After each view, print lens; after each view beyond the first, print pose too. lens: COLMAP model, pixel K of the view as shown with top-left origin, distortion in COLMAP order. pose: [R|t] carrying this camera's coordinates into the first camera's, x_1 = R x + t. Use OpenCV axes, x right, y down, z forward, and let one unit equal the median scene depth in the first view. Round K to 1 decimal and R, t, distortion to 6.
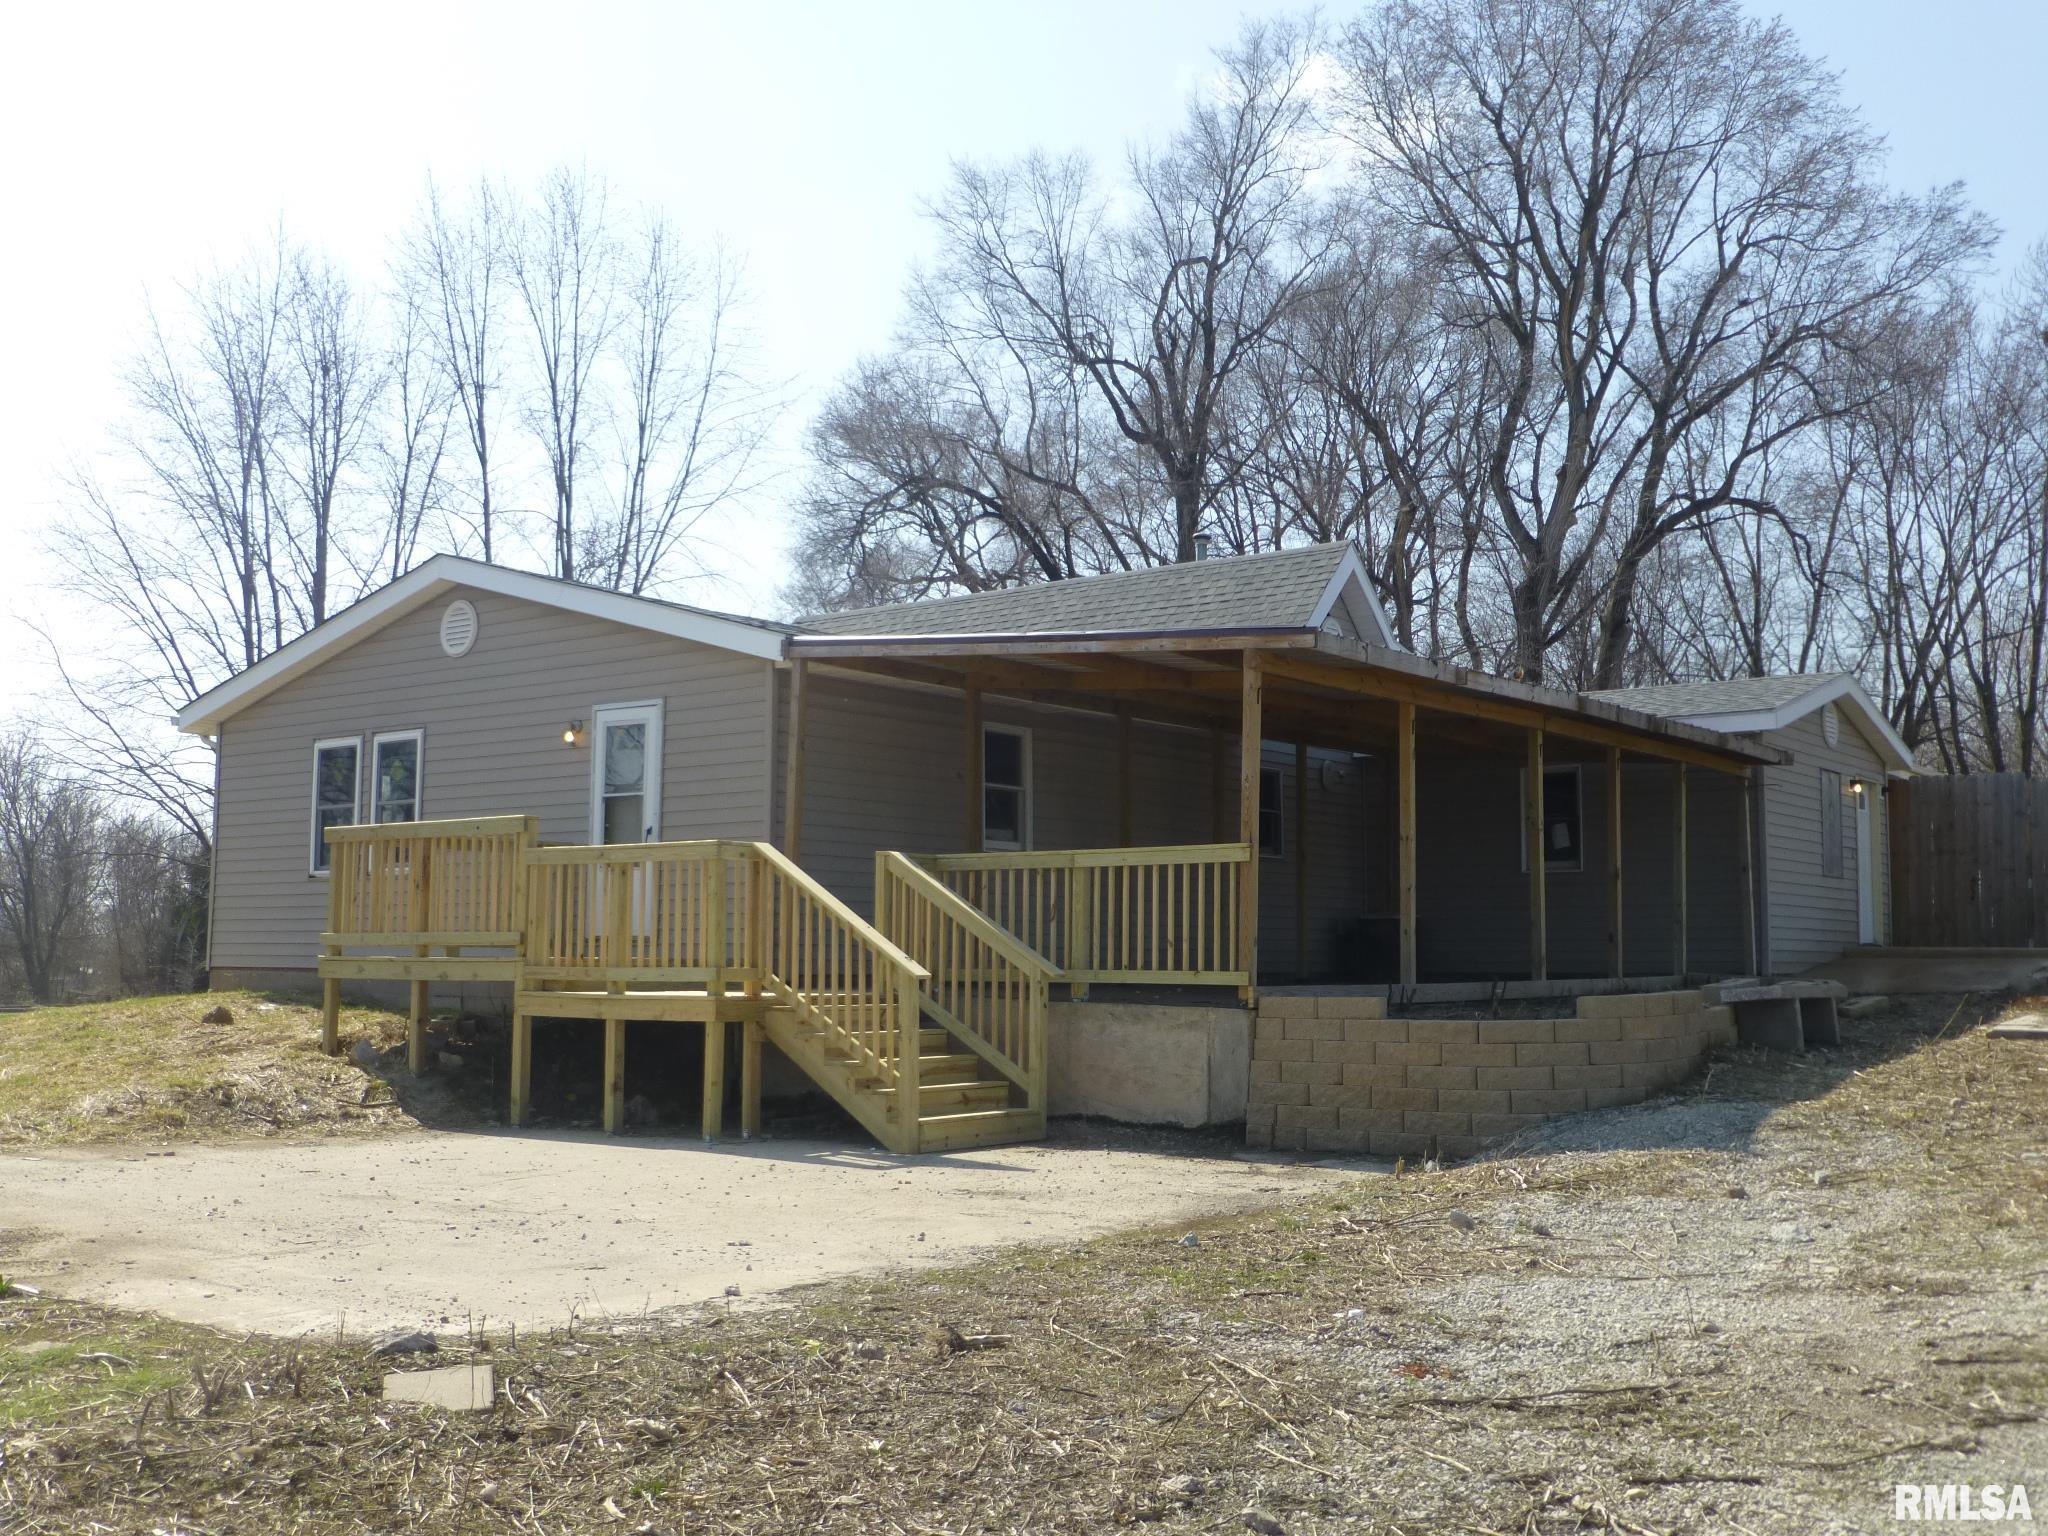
lens RADIAL K [[2006.9, 0, 1024.0], [0, 2006.9, 768.0], [0, 0, 1]] dist [0.001016, 0.005992]
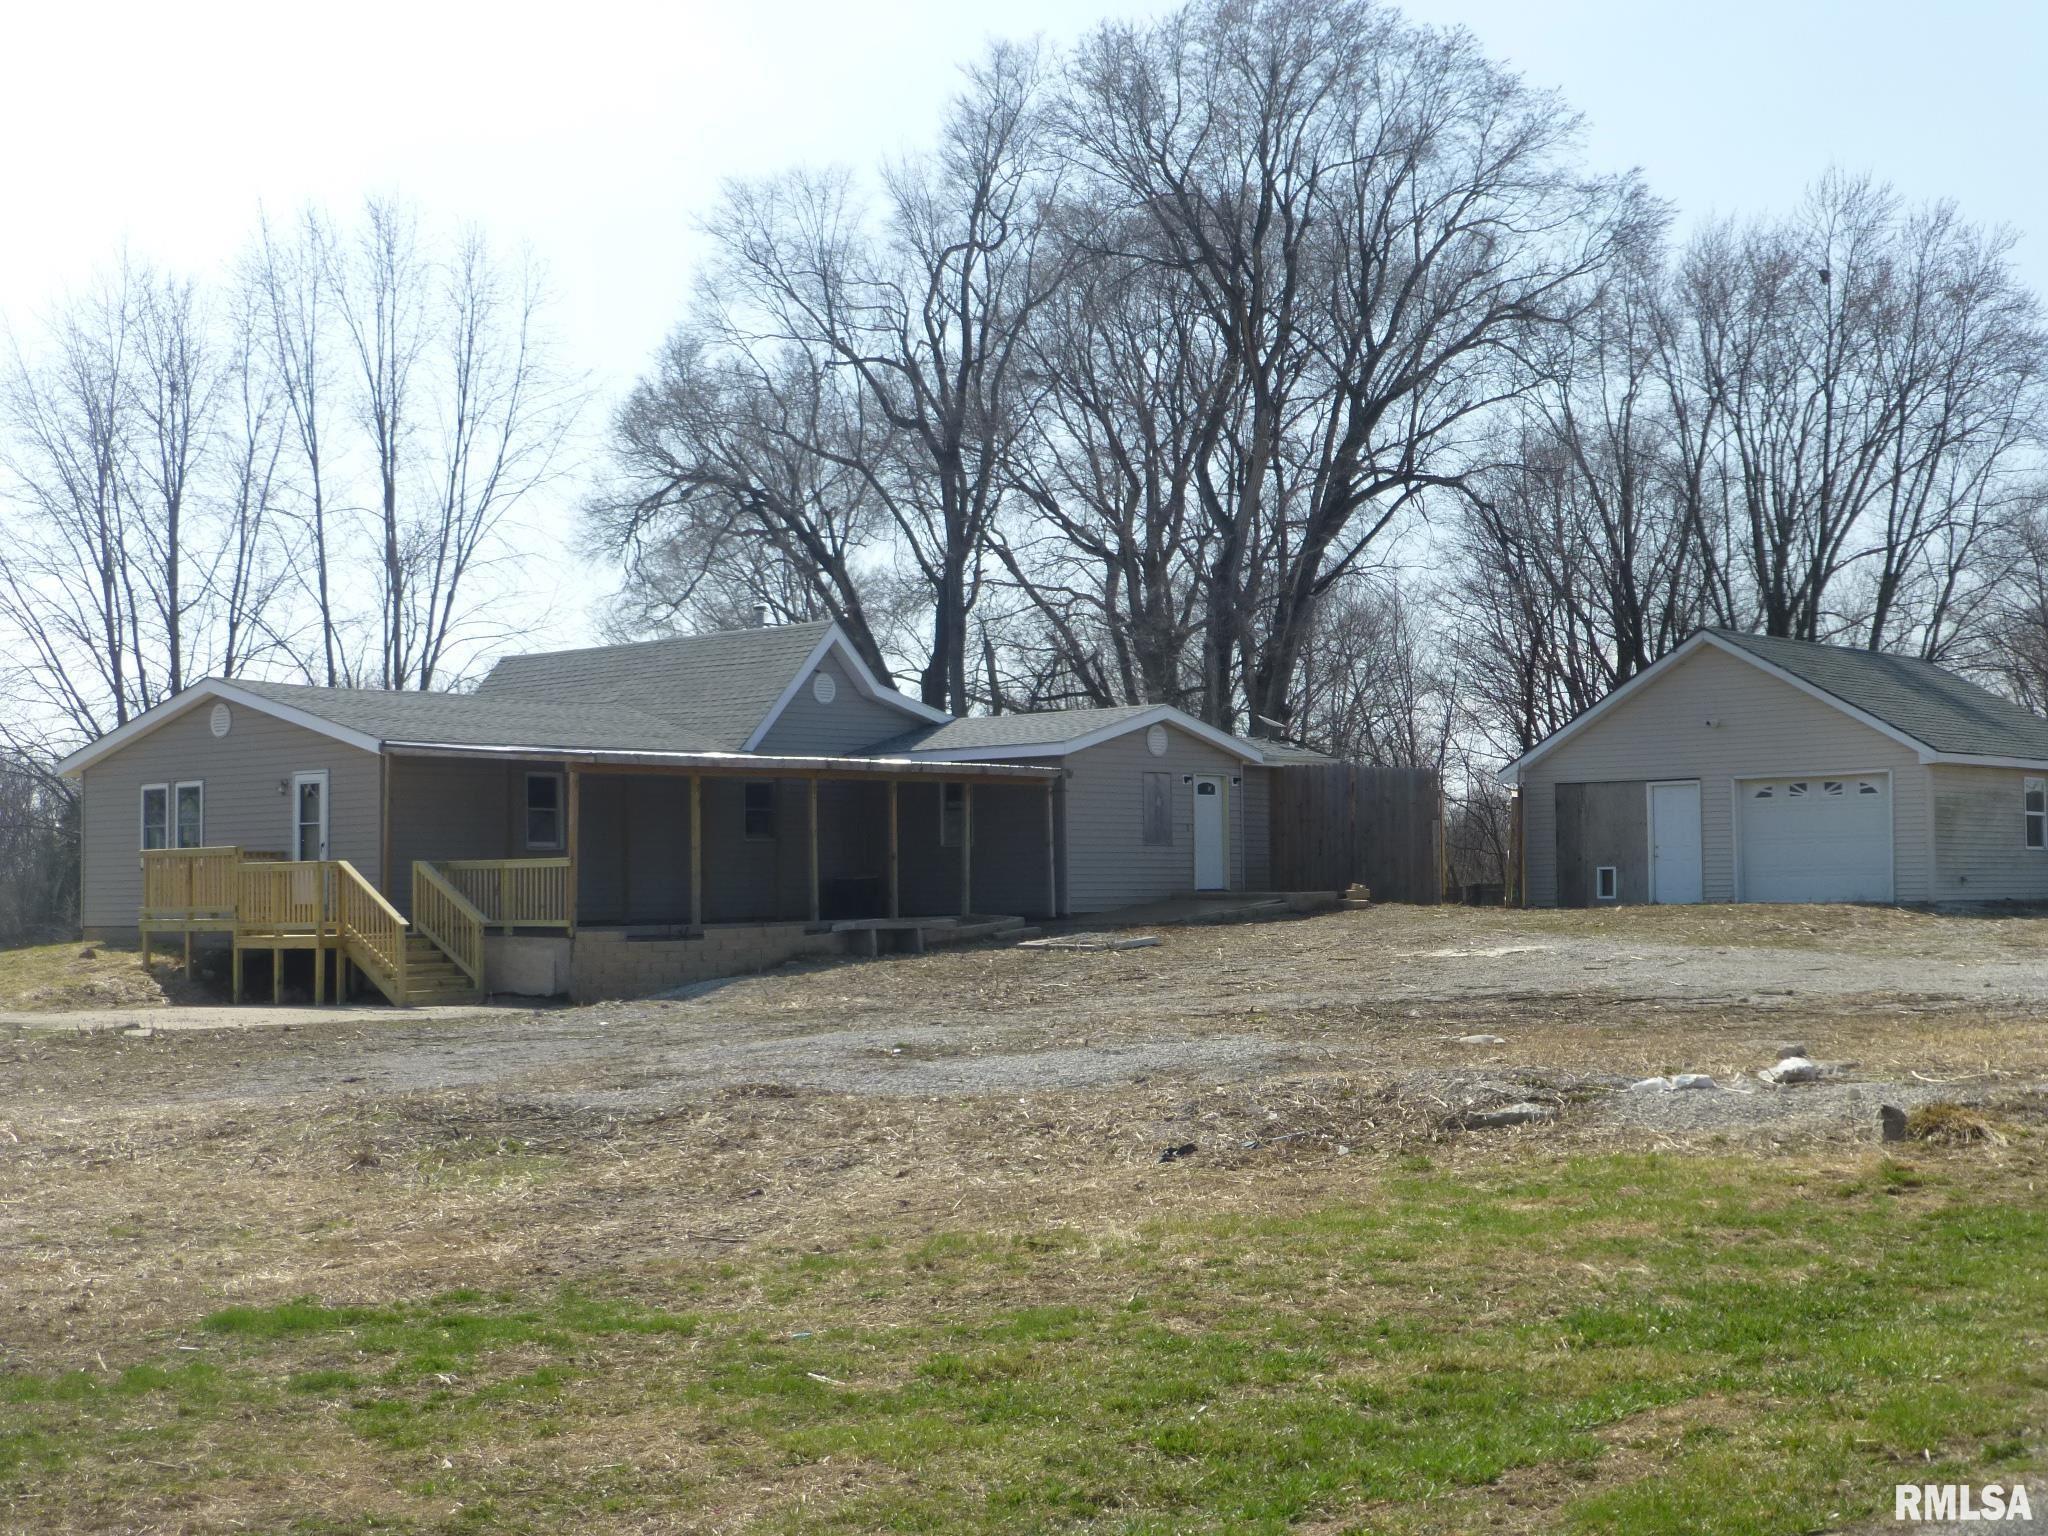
lens RADIAL K [[2392.0, 0, 1024.0], [0, 2392.0, 768.0], [0, 0, 1]] dist [-0.200329, 0.513205]
pose [[0.999725, -0.022944, -0.004800, 0.210115], [0.023125, 0.998861, 0.041737, -0.051596], [0.003837, -0.041837, 0.999117, -0.507095]]
